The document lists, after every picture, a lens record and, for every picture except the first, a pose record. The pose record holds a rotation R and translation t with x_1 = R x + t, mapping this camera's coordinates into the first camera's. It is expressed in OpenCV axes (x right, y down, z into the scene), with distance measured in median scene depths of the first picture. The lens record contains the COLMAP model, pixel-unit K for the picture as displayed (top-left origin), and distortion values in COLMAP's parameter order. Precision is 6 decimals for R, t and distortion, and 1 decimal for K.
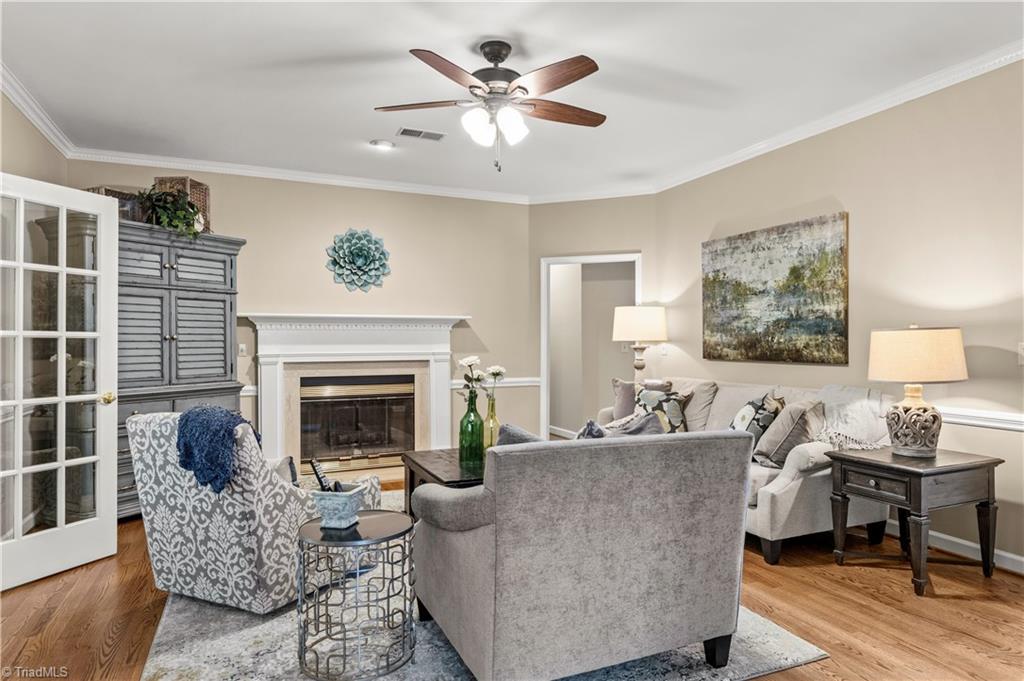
lens RADIAL K [[605.4, 0, 514.9], [0, 605.4, 340.7], [0, 0, 1]] dist [-0.002005, -0.001107]
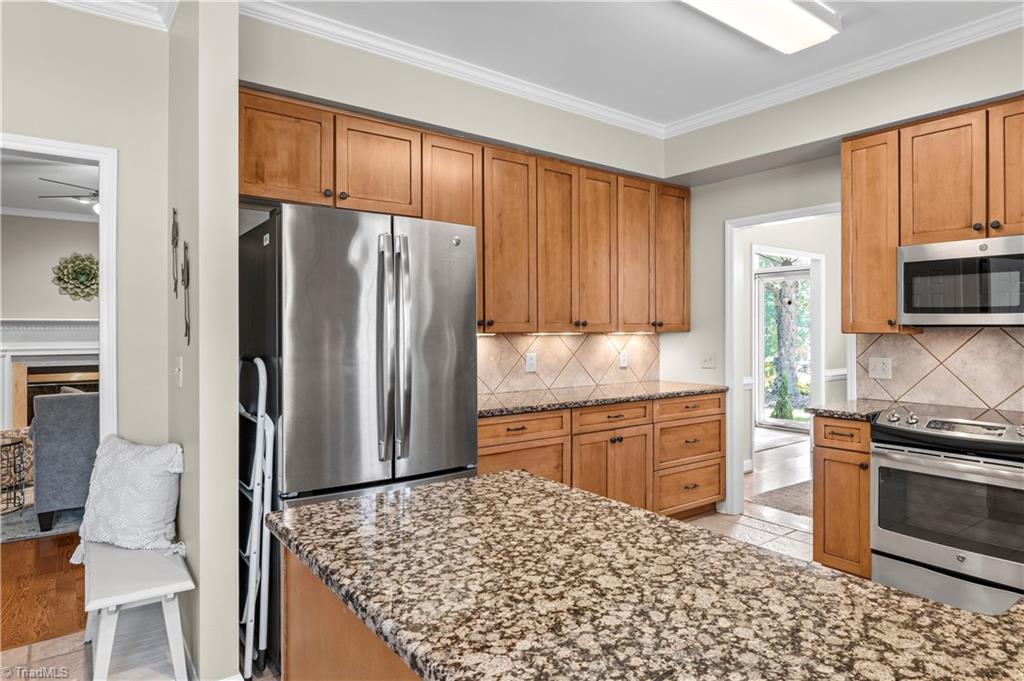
lens RADIAL K [[605.4, 0, 513.5], [0, 605.4, 330.3], [0, 0, 1]] dist [-0.002005, -0.001107]
pose [[0.978137, -0.001009, 0.207959, 0.405169], [0.000974, 0.999999, 0.000270, -0.018533], [-0.207959, -0.000061, 0.978137, -0.497909]]
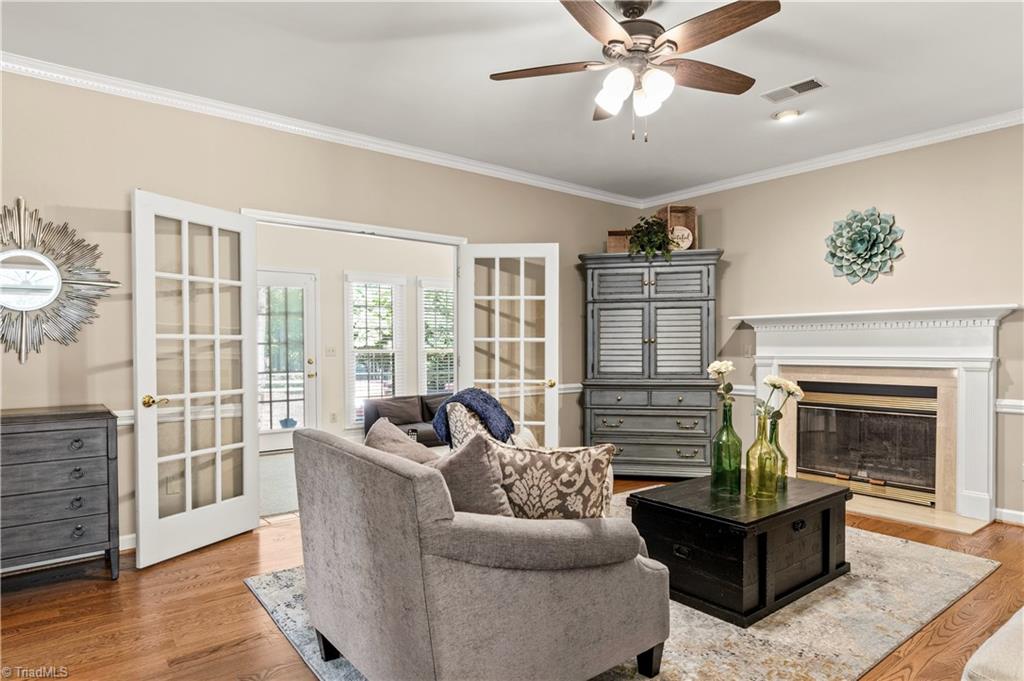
lens RADIAL K [[605.4, 0, 522.7], [0, 605.4, 350.3], [0, 0, 1]] dist [-0.002005, -0.001107]
pose [[0.272173, 0.007597, -0.962218, 0.450340], [0.005046, 0.999944, 0.009322, 0.001473], [0.962235, -0.007393, 0.272120, 0.338692]]
